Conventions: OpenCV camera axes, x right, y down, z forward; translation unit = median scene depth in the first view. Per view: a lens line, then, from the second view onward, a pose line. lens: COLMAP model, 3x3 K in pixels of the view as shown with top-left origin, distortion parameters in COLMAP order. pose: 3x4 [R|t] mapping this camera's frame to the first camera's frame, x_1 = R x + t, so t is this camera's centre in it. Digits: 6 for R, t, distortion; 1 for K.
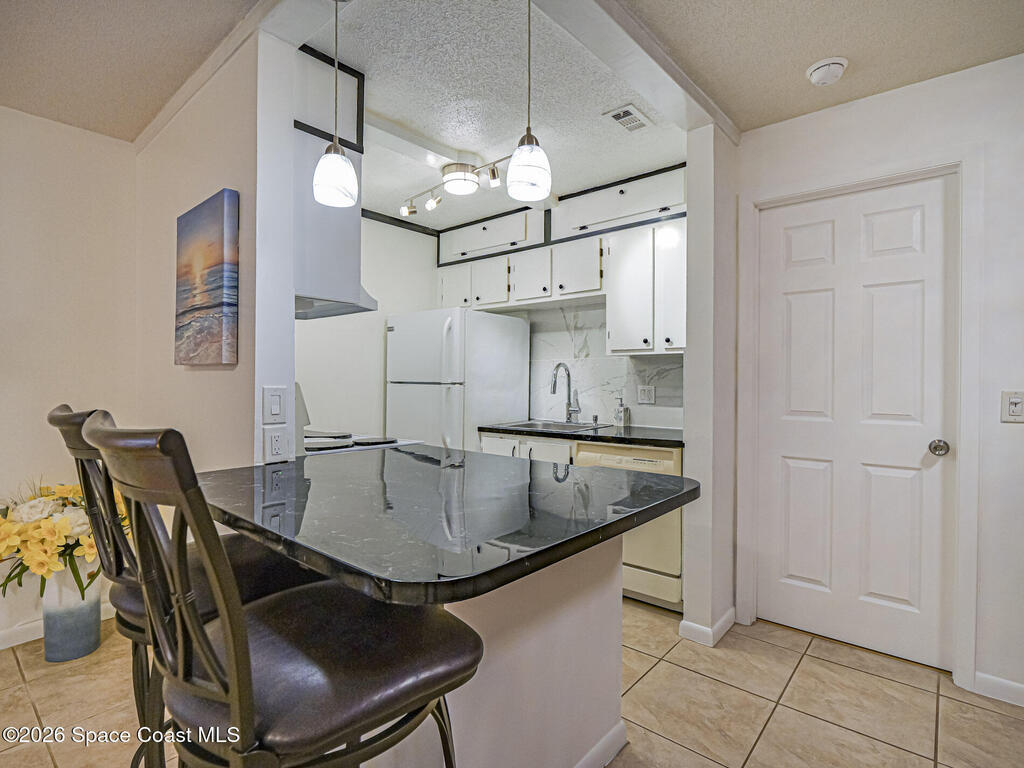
lens RADIAL K [[511.4, 0, 514.6], [0, 511.4, 380.8], [0, 0, 1]] dist [-0.001015, -0.004228]
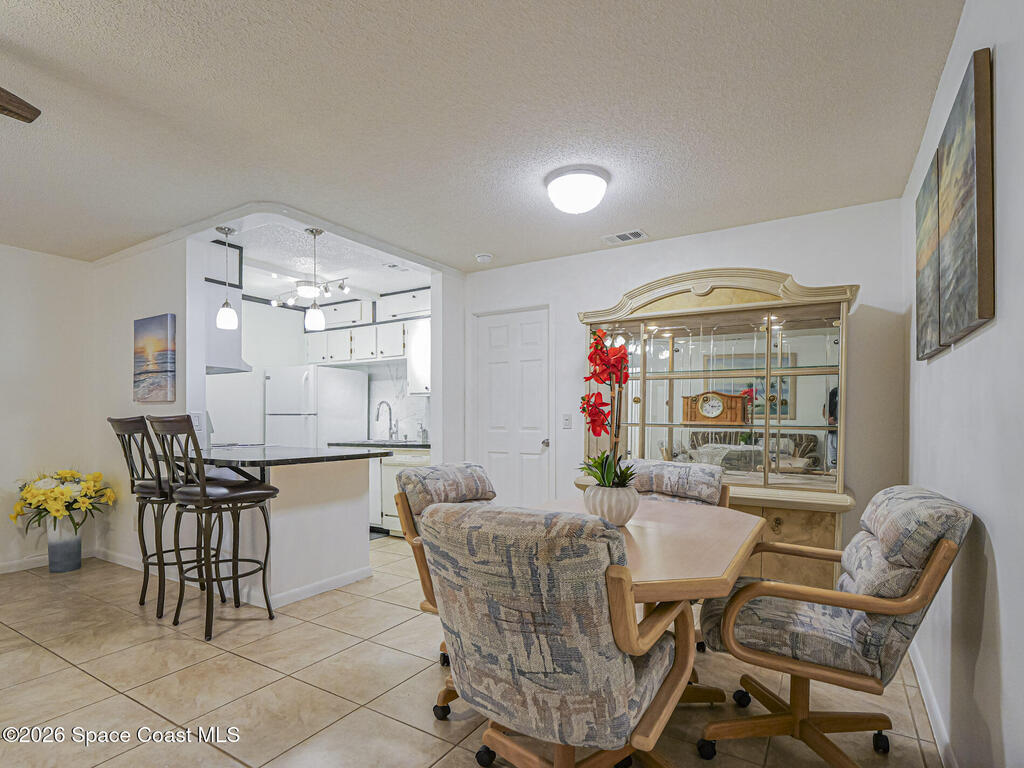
lens RADIAL K [[511.4, 0, 497.9], [0, 511.4, 421.4], [0, 0, 1]] dist [-0.001015, -0.004228]
pose [[0.989043, -0.005313, 0.147533, 0.258236], [0.004922, 0.999983, 0.003016, 0.029425], [-0.147546, -0.002257, 0.989053, -0.731851]]
